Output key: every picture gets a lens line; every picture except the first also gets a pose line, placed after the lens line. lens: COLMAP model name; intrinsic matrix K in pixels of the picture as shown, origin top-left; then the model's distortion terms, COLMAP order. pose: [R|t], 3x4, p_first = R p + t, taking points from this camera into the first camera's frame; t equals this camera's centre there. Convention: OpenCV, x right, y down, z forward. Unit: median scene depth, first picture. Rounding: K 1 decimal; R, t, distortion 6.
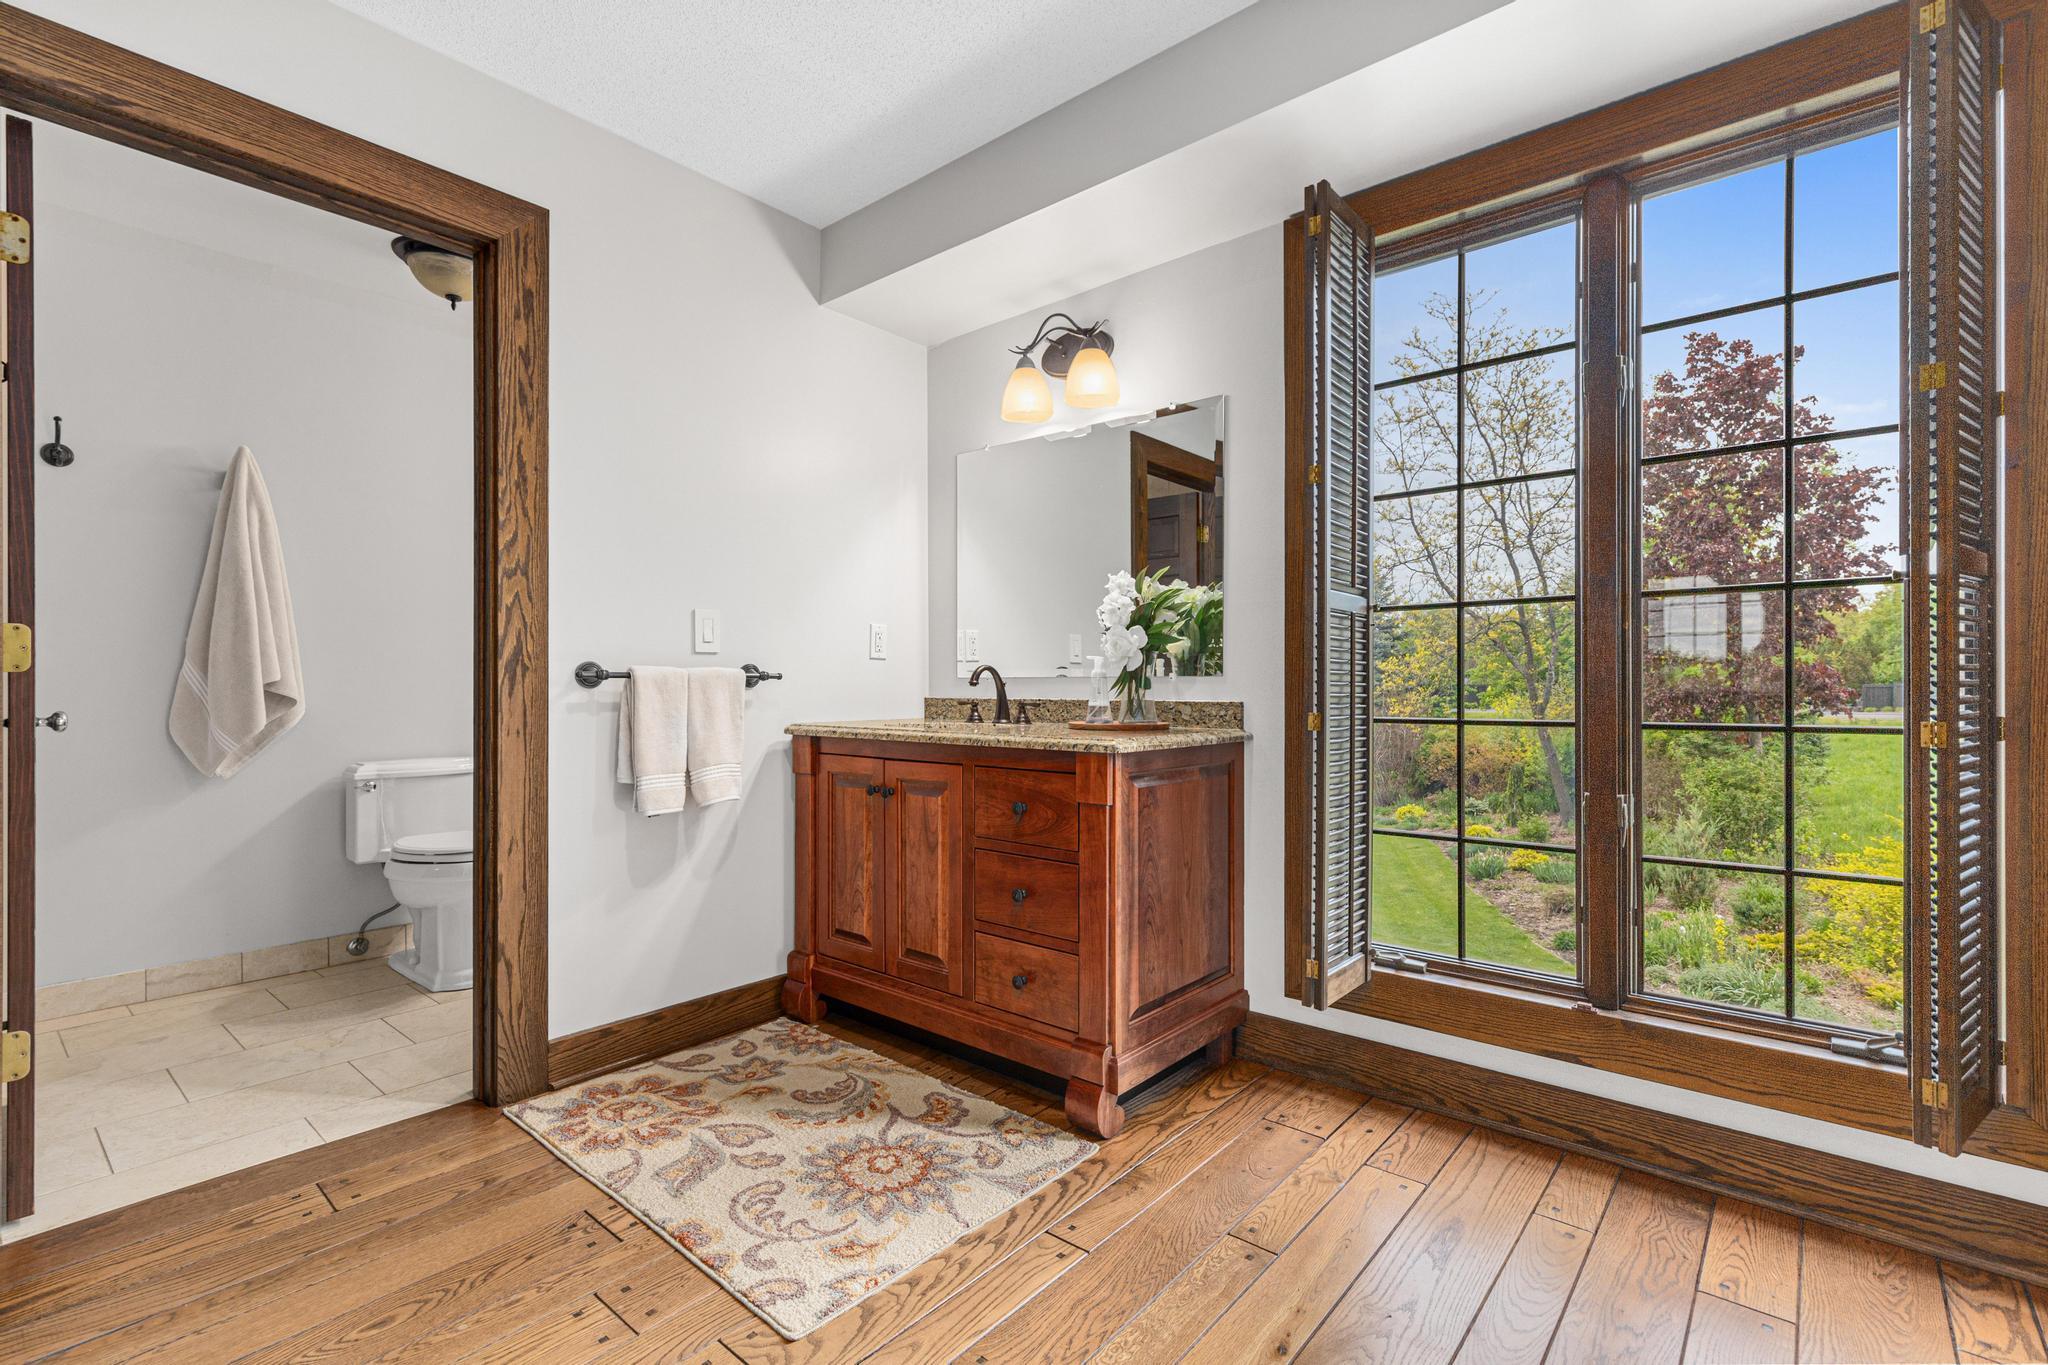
lens RADIAL K [[933.2, 0, 1024.9], [0, 933.2, 676.6], [0, 0, 1]] dist [0.003166, -0.000378]
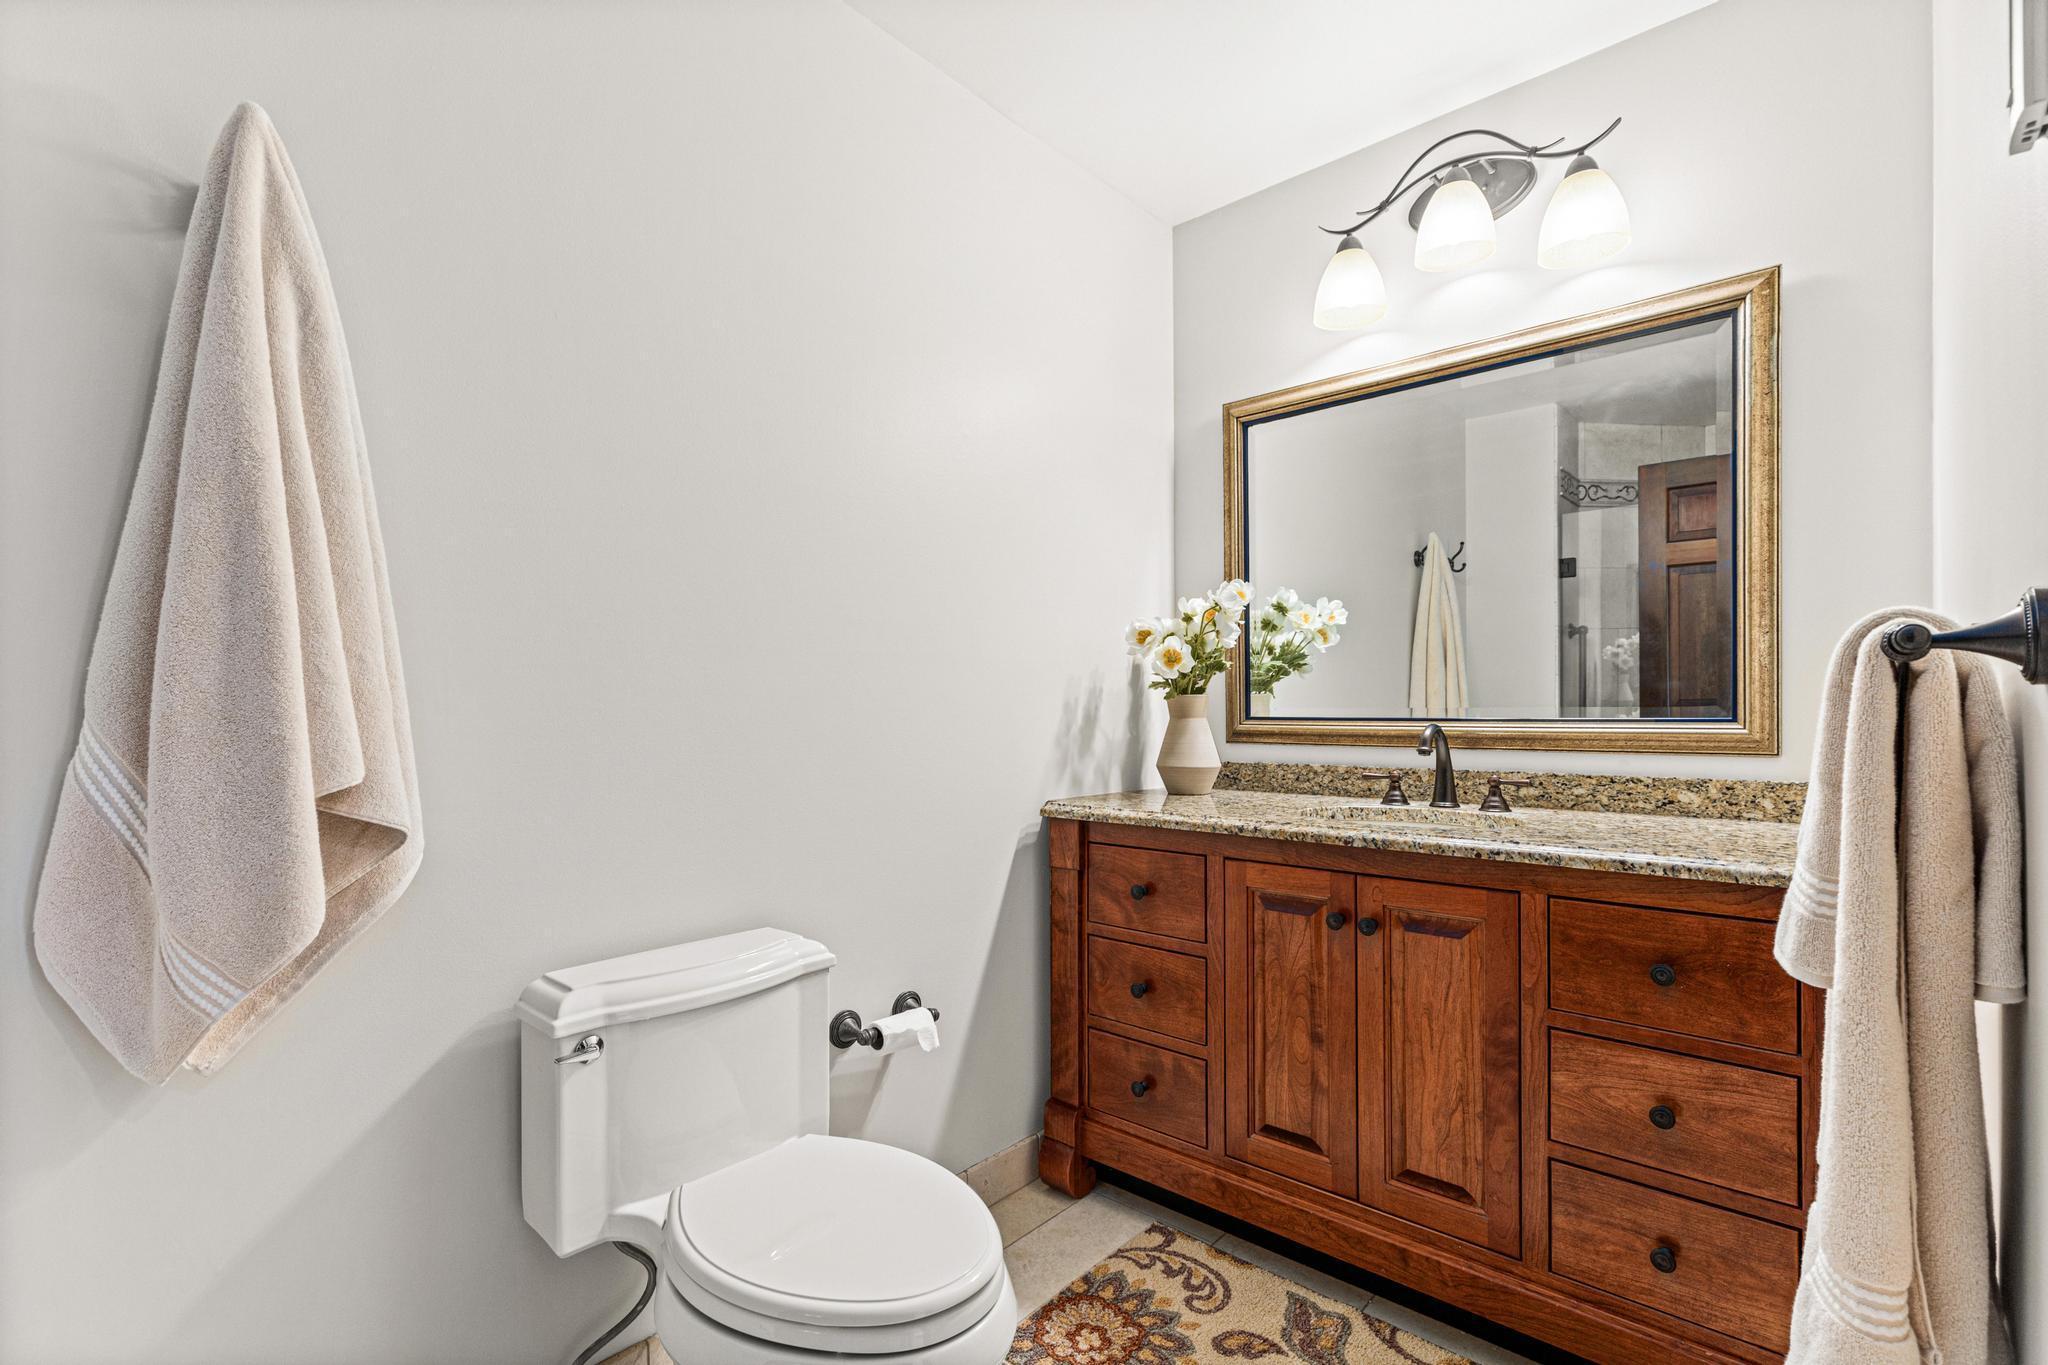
lens RADIAL K [[933.2, 0, 1037.1], [0, 933.2, 731.9], [0, 0, 1]] dist [0.003166, -0.000378]
pose [[0.999858, -0.006106, -0.015716, -0.540235], [0.006231, 0.999949, 0.007907, -0.016220], [0.015667, -0.008004, 0.999845, 0.655878]]
